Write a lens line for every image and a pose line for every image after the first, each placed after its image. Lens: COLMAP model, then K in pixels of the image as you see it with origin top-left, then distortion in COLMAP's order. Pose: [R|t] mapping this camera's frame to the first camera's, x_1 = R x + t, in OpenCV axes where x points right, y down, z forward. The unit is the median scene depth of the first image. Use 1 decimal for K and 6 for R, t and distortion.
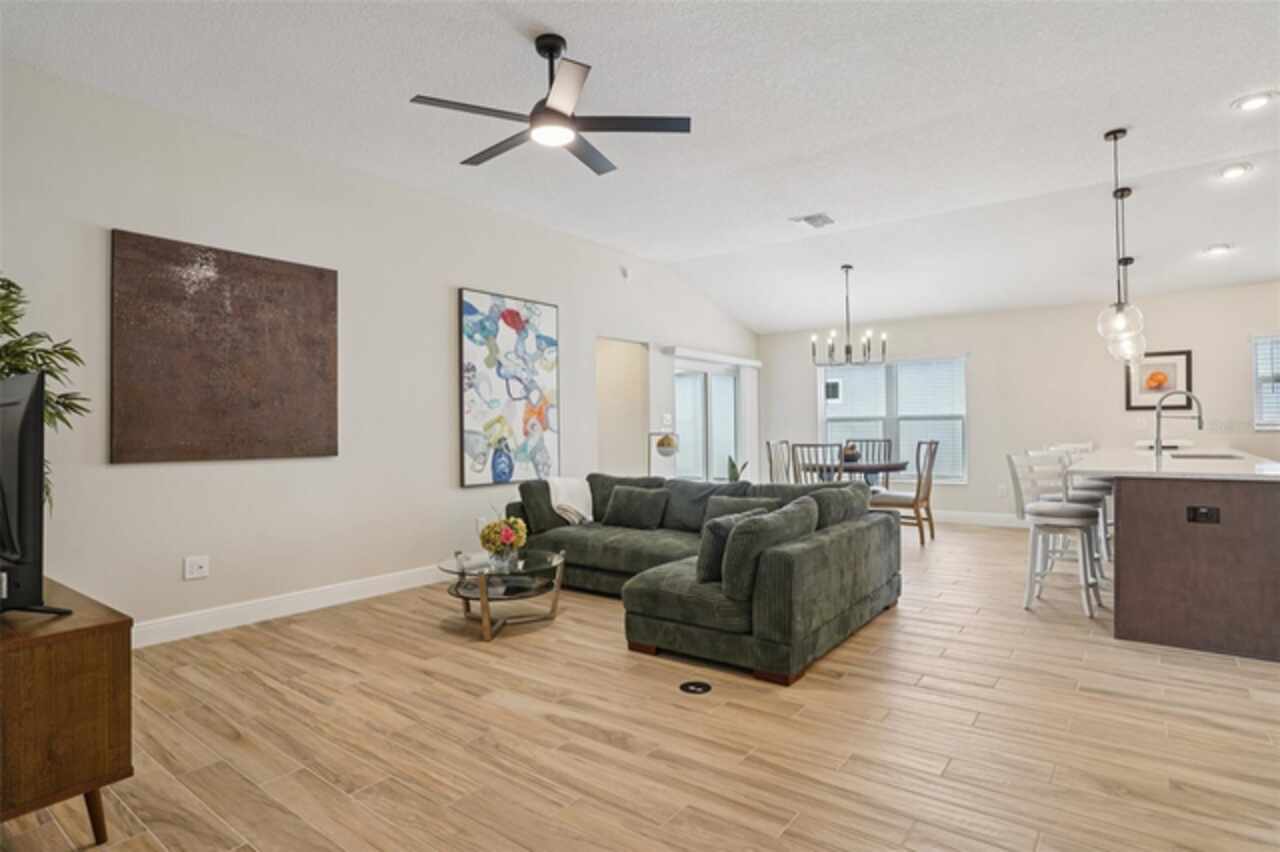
lens RADIAL K [[677.7, 0, 640.0], [0, 677.7, 426.0], [0, 0, 1]] dist [-0.052049, 0.022245]
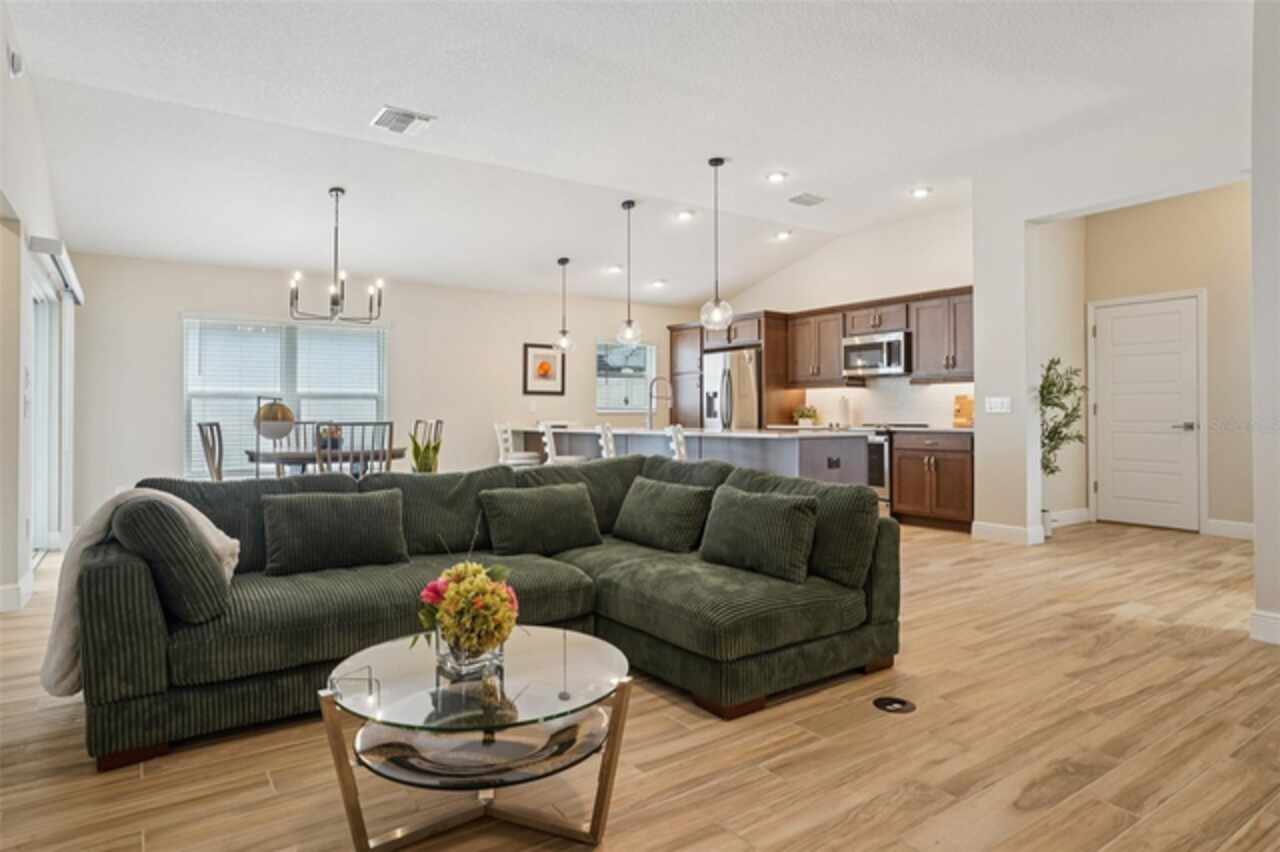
lens RADIAL K [[725.6, 0, 607.3], [0, 725.6, 421.0], [0, 0, 1]] dist [-0.059997, 0.028801]
pose [[0.334801, 0.006483, 0.942267, -0.442688], [-0.003730, 0.999978, -0.005555, 0.033688], [-0.942282, -0.001654, 0.334817, 0.559743]]
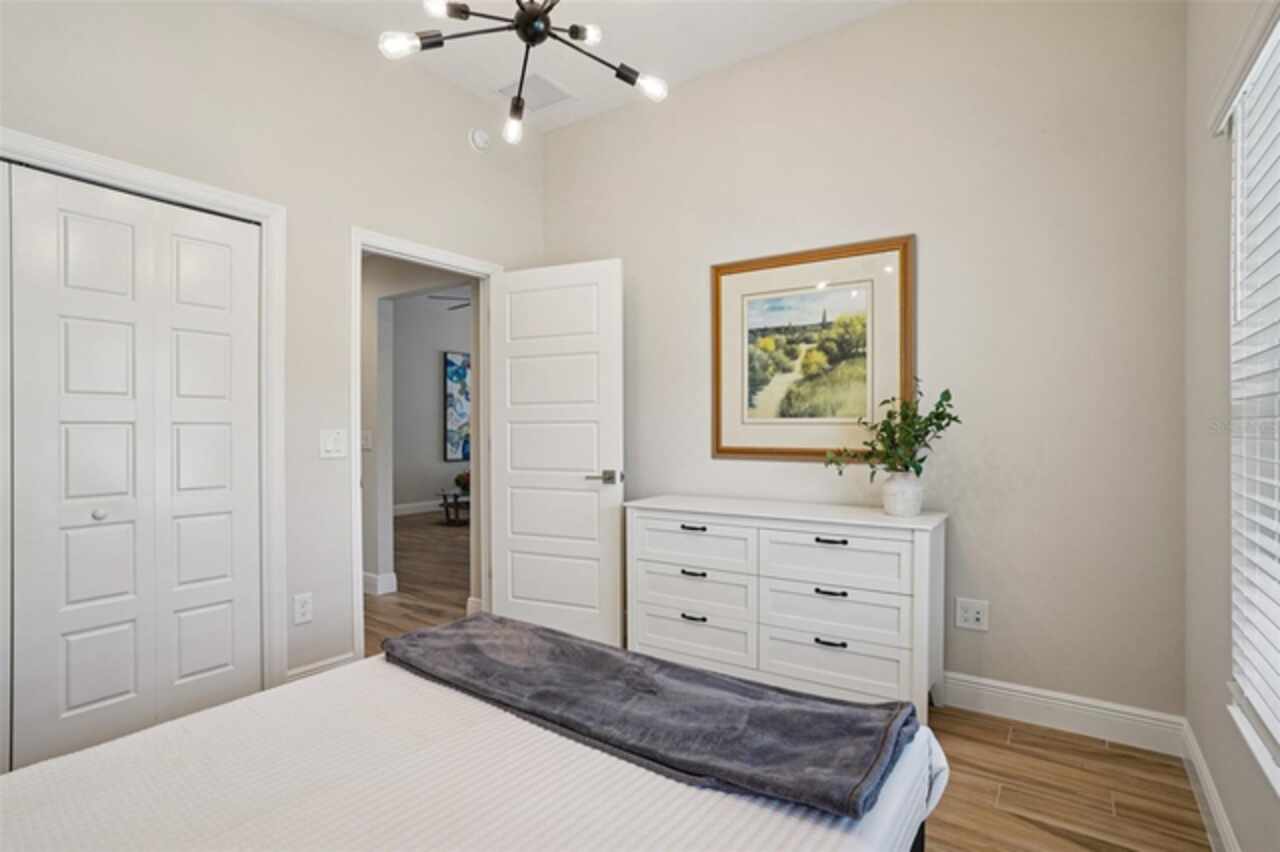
lens RADIAL K [[631.2, 0, 641.0], [0, 631.2, 417.3], [0, 0, 1]] dist [-0.053067, 0.000667]
pose [[0.999004, 0.005321, 0.044296, 0.180669], [-0.004684, 0.999884, -0.014463, -0.005306], [-0.044367, 0.014241, 0.998914, -0.688133]]
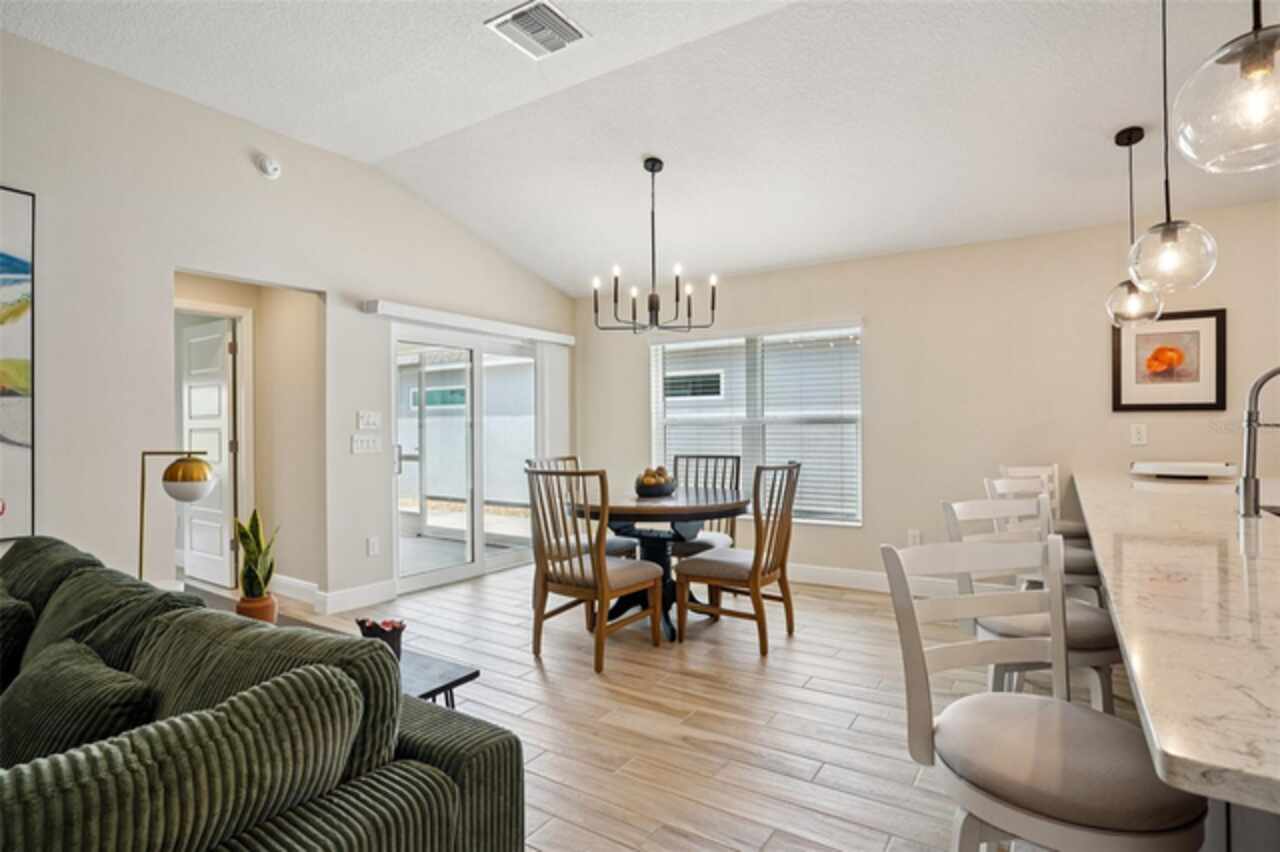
lens RADIAL K [[649.6, 0, 640.0], [0, 649.6, 426.0], [0, 0, 1]] dist [-0.065654, 0.029434]
pose [[0.997875, 0.006607, 0.064827, 0.326781], [-0.006419, 0.999975, -0.003115, -0.007177], [-0.064846, 0.002692, 0.997892, 0.555190]]
